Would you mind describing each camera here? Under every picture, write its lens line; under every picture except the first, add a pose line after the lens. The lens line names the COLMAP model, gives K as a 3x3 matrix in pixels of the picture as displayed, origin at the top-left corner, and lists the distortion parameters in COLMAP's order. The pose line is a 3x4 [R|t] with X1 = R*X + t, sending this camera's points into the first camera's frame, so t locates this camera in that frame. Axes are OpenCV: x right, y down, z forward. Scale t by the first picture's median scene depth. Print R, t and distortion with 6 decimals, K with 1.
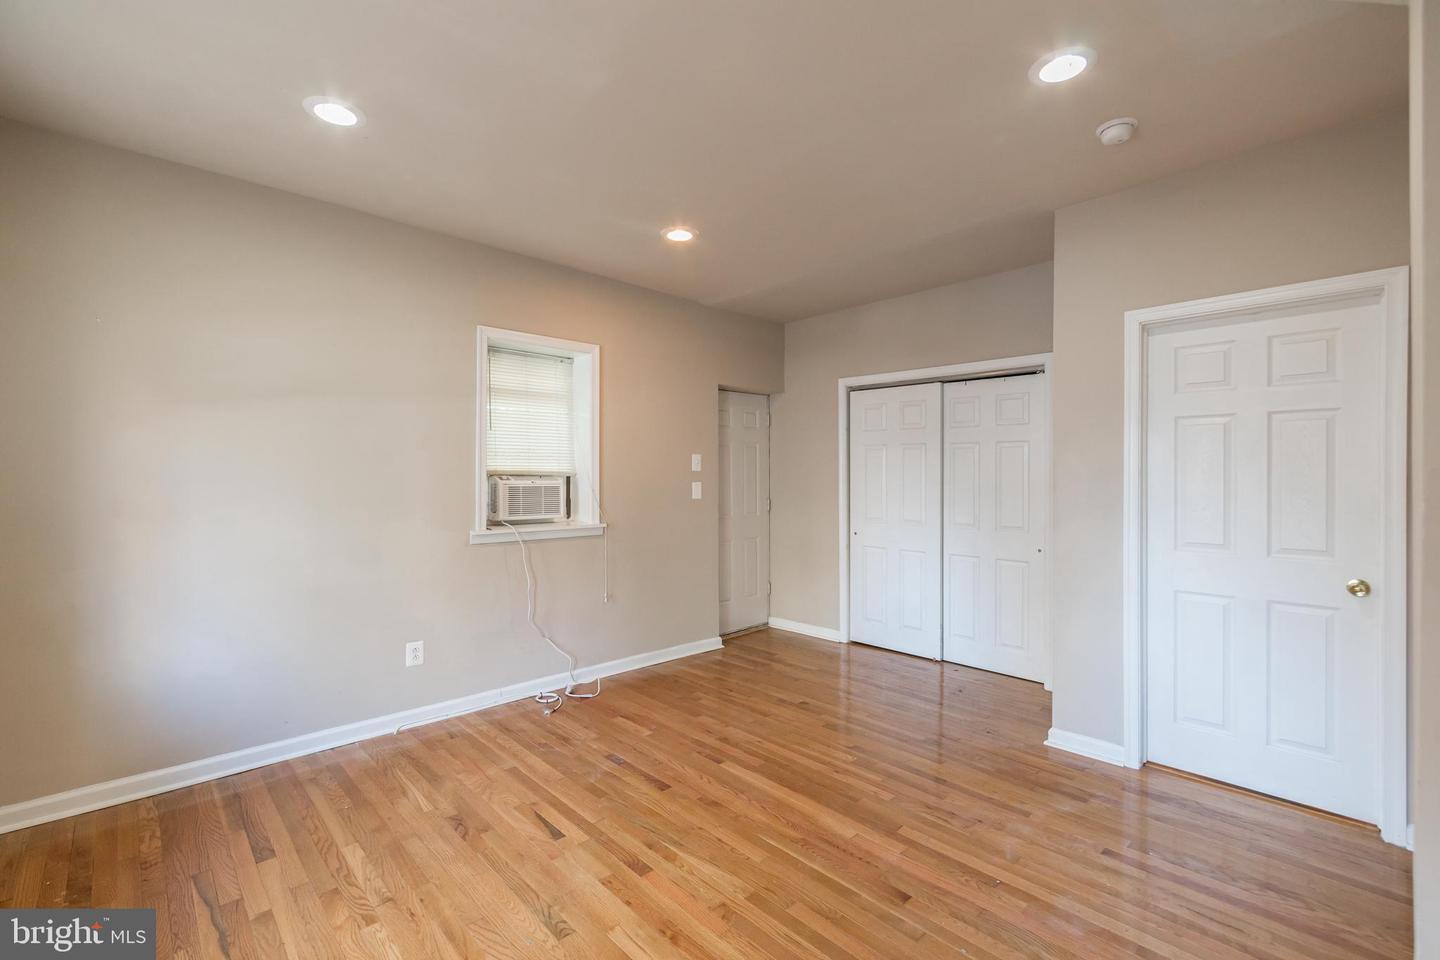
lens RADIAL K [[616.7, 0, 715.4], [0, 616.7, 471.1], [0, 0, 1]] dist [0.000593, 0.000029]
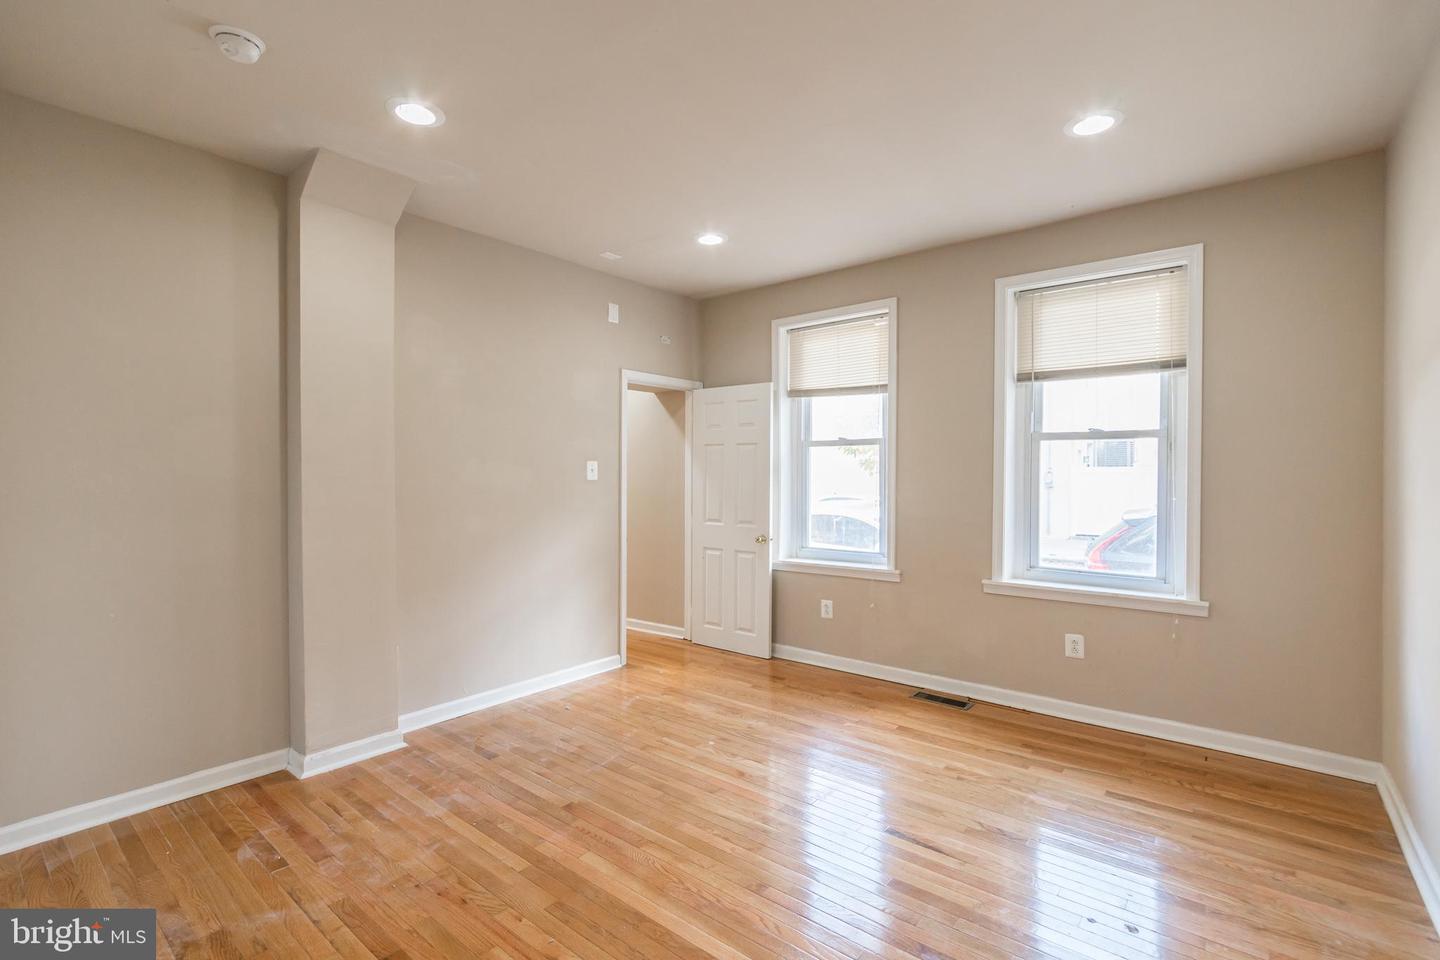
lens RADIAL K [[641.5, 0, 785.2], [0, 641.5, 479.0], [0, 0, 1]] dist [-0.001166, 0.000009]
pose [[-0.973058, 0.001150, -0.230558, 0.109319], [0.002425, 0.999983, -0.005249, 0.022414], [0.230548, -0.005667, -0.973045, 1.449293]]
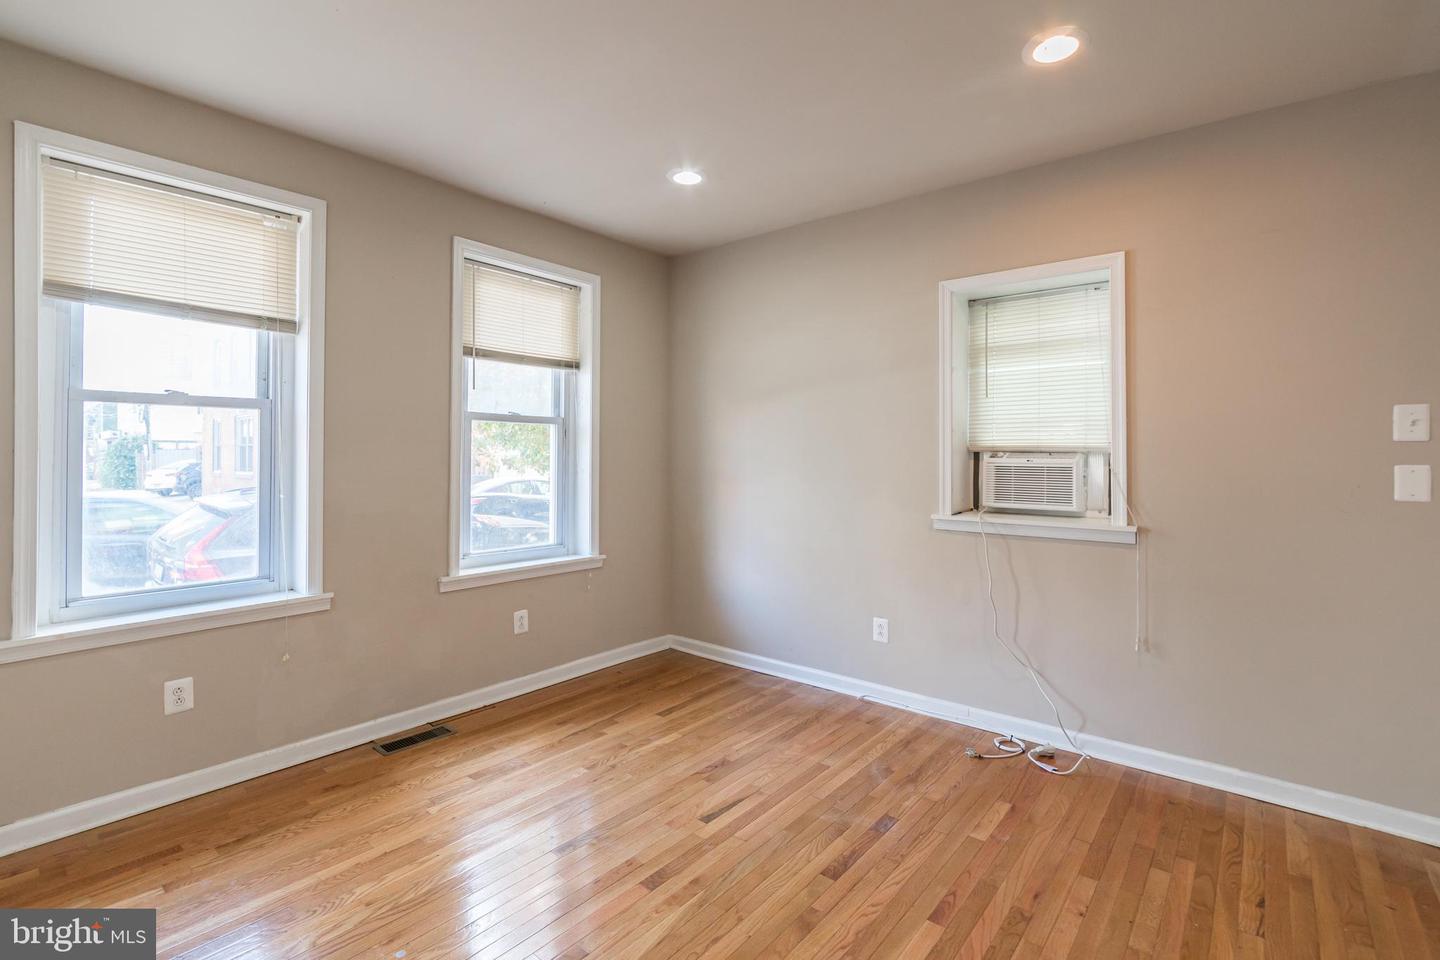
lens RADIAL K [[641.6, 0, 711.0], [0, 641.6, 445.8], [0, 0, 1]] dist [-0.010967, -0.000388]
pose [[0.140575, -0.013331, -0.989980, 0.561044], [0.007135, 0.999897, -0.012451, 0.008633], [0.990044, -0.005313, 0.140656, 0.642983]]
